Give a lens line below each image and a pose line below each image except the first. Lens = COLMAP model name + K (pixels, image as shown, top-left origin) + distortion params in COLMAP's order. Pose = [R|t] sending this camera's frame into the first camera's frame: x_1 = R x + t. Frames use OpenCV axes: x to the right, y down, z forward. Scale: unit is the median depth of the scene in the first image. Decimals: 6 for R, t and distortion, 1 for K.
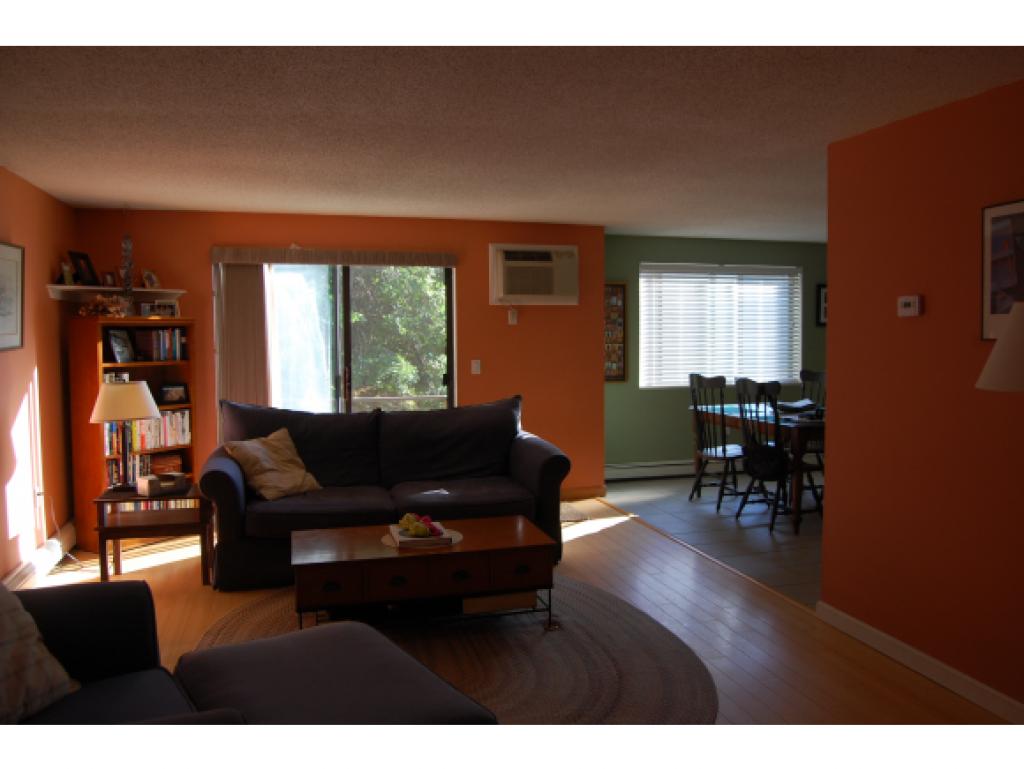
lens RADIAL K [[820.4, 0, 529.5], [0, 820.4, 381.8], [0, 0, 1]] dist [-0.078494, 0.009577]
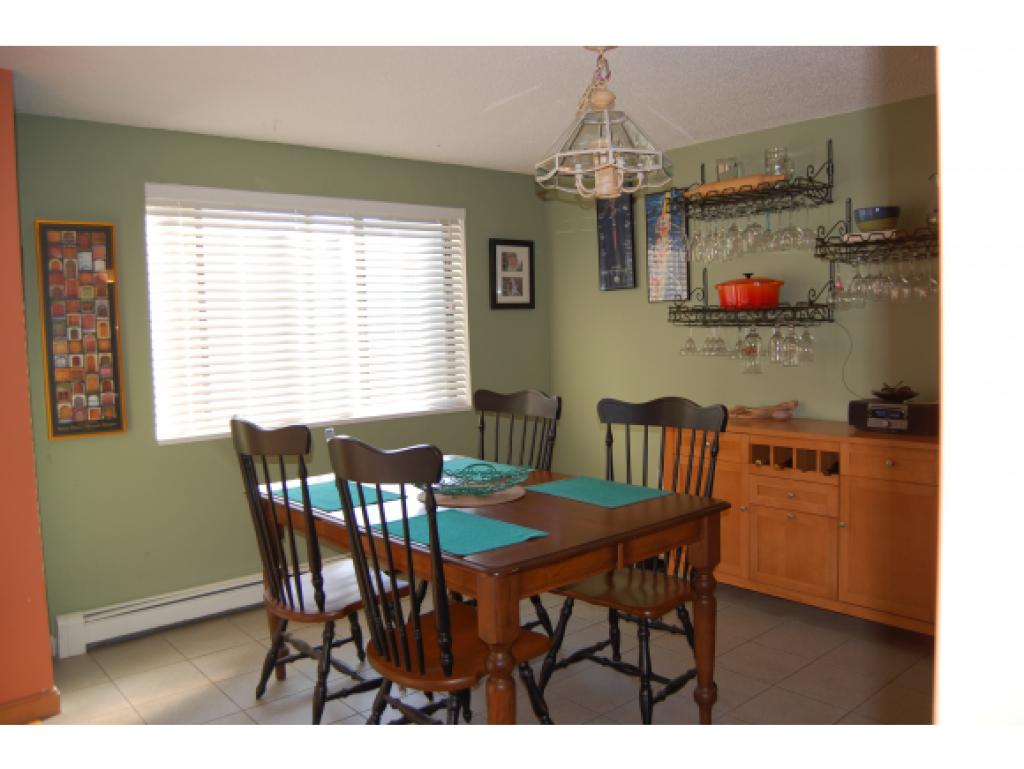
lens RADIAL K [[820.4, 0, 529.5], [0, 820.4, 381.8], [0, 0, 1]] dist [-0.078494, 0.009577]
pose [[0.913633, -0.048634, 0.403621, 0.153921], [0.049922, 0.998726, 0.007338, -0.022035], [-0.403464, 0.013445, 0.914897, 0.505474]]
